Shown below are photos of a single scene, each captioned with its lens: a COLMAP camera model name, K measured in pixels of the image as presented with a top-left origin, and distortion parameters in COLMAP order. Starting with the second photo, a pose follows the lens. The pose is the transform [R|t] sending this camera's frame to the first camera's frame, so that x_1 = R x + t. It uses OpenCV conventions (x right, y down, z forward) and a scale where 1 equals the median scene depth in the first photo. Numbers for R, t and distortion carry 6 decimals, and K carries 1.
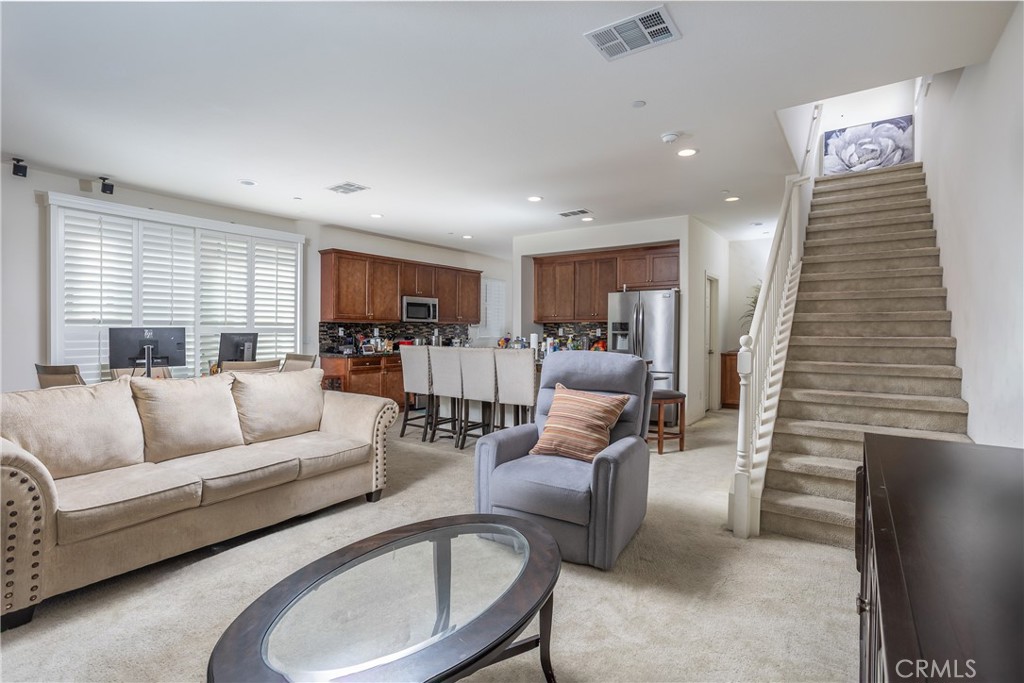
lens RADIAL K [[519.7, 0, 517.1], [0, 519.7, 333.5], [0, 0, 1]] dist [-0.034854, 0.007642]
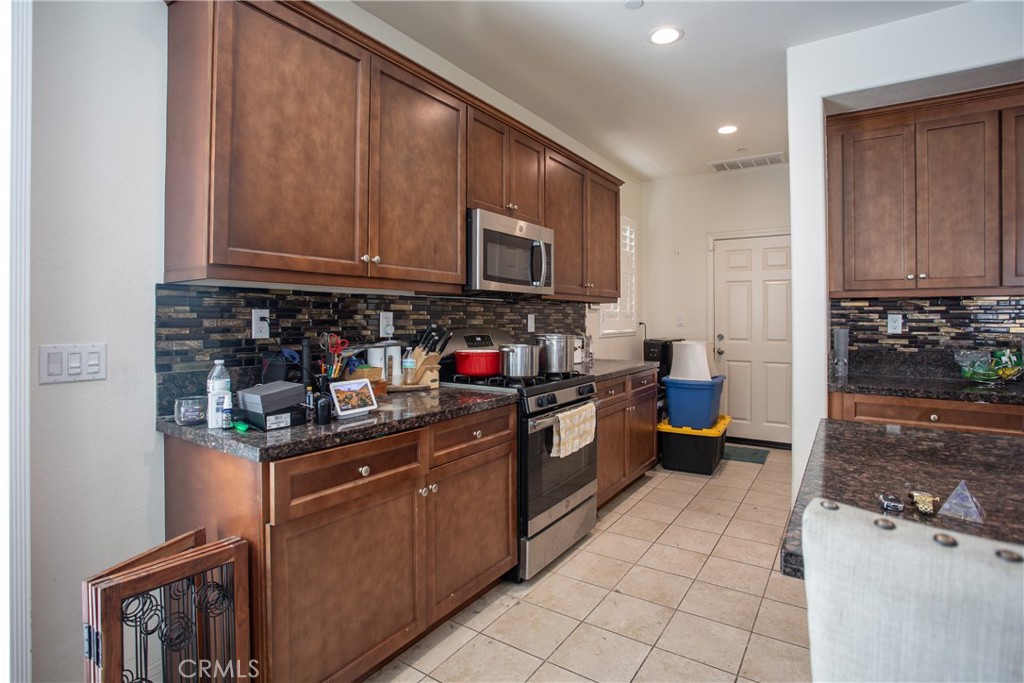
lens RADIAL K [[519.7, 0, 527.0], [0, 519.7, 314.5], [0, 0, 1]] dist [-0.034854, 0.007642]
pose [[0.998237, 0.002246, 0.059319, -0.207304], [-0.001772, 0.999966, -0.008044, -0.006172], [-0.059335, 0.007925, 0.998207, 0.690372]]
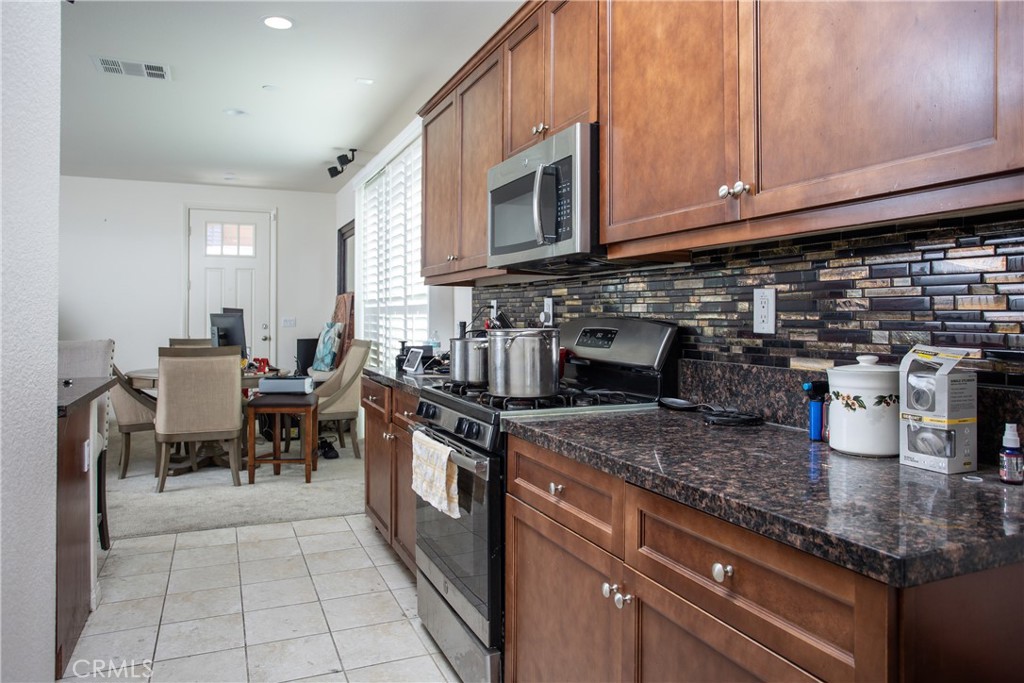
lens RADIAL K [[693.9, 0, 479.6], [0, 693.9, 312.2], [0, 0, 1]] dist [-0.001333, -0.000075]
pose [[-0.542822, -0.004304, -0.839836, 0.072075], [-0.003988, 0.999989, -0.002548, -0.001052], [0.839838, 0.001966, -0.542834, 1.185873]]
